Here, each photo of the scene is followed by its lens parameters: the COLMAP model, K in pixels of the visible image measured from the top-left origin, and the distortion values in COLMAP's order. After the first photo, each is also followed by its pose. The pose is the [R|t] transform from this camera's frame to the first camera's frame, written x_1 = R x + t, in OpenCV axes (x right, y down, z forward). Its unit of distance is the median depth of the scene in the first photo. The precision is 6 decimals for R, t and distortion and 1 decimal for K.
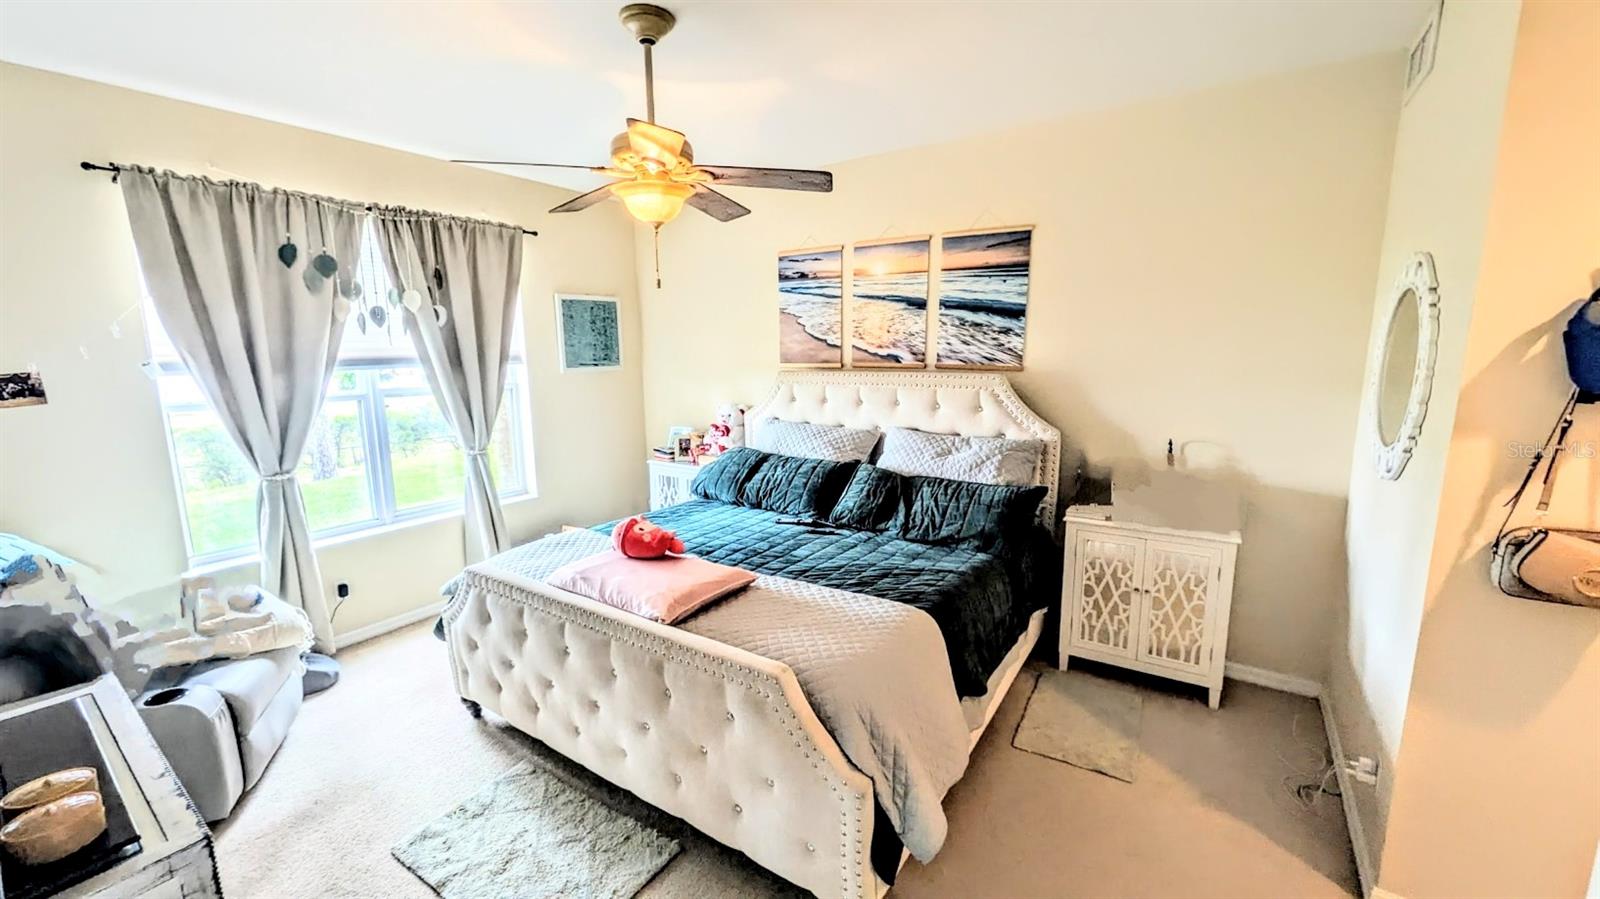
lens RADIAL K [[624.1, 0, 791.5], [0, 624.1, 452.5], [0, 0, 1]] dist [-0.002345, -0.000444]
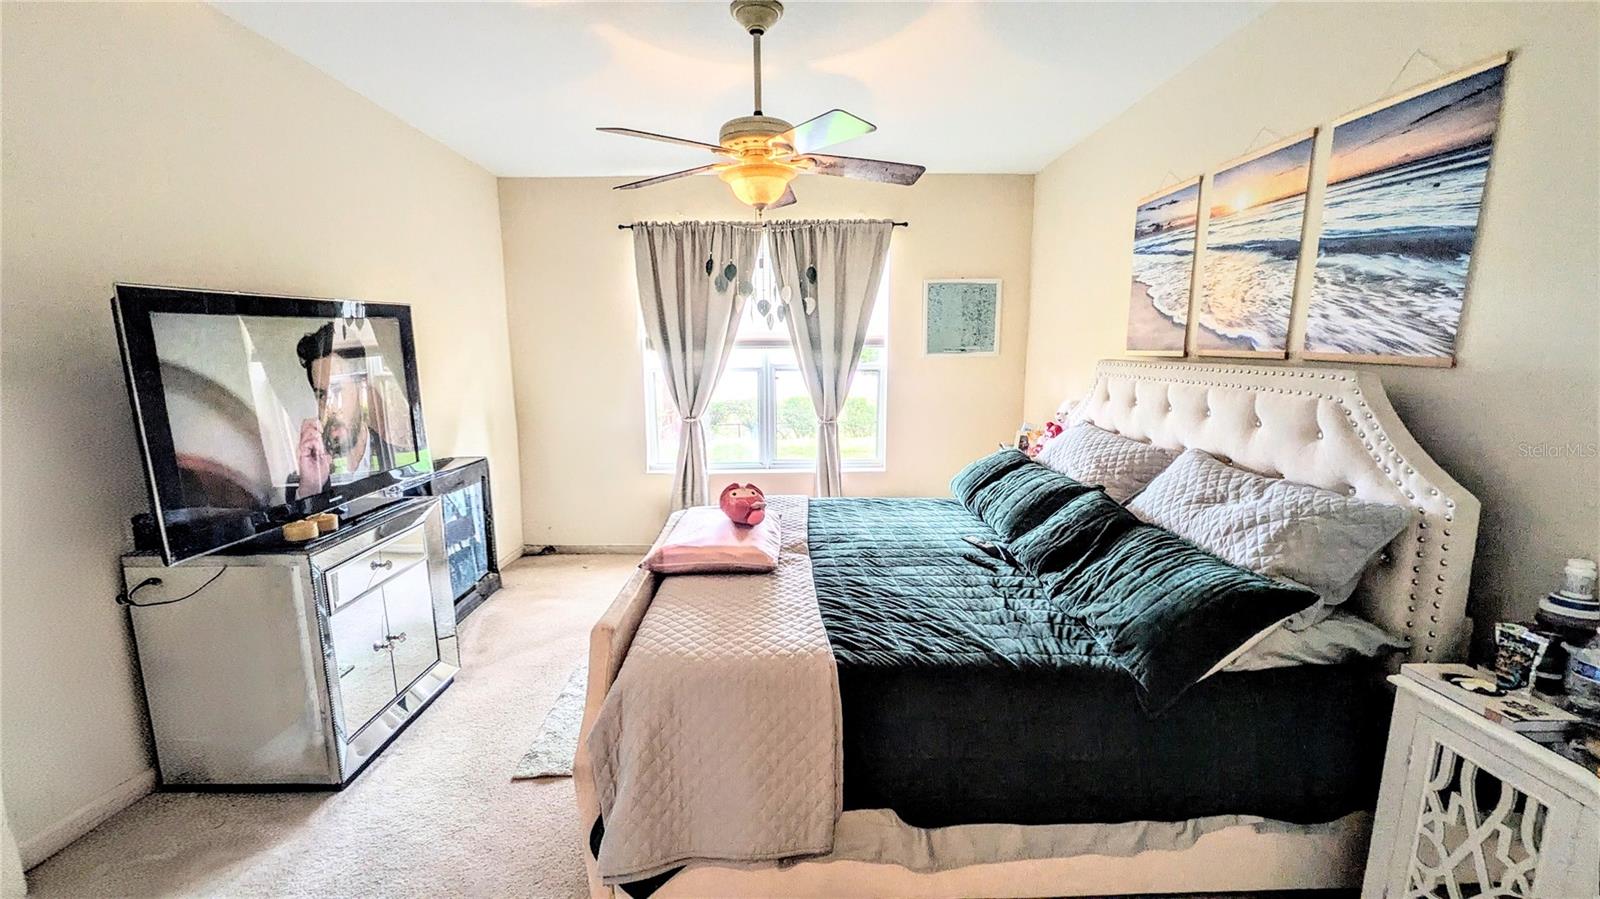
lens RADIAL K [[624.1, 0, 791.8], [0, 624.1, 451.7], [0, 0, 1]] dist [-0.002345, -0.000444]
pose [[0.567851, 0.145756, -0.810123, 0.465418], [-0.138109, 0.987116, 0.080794, -0.034150], [0.811462, 0.066006, 0.580666, 0.301488]]
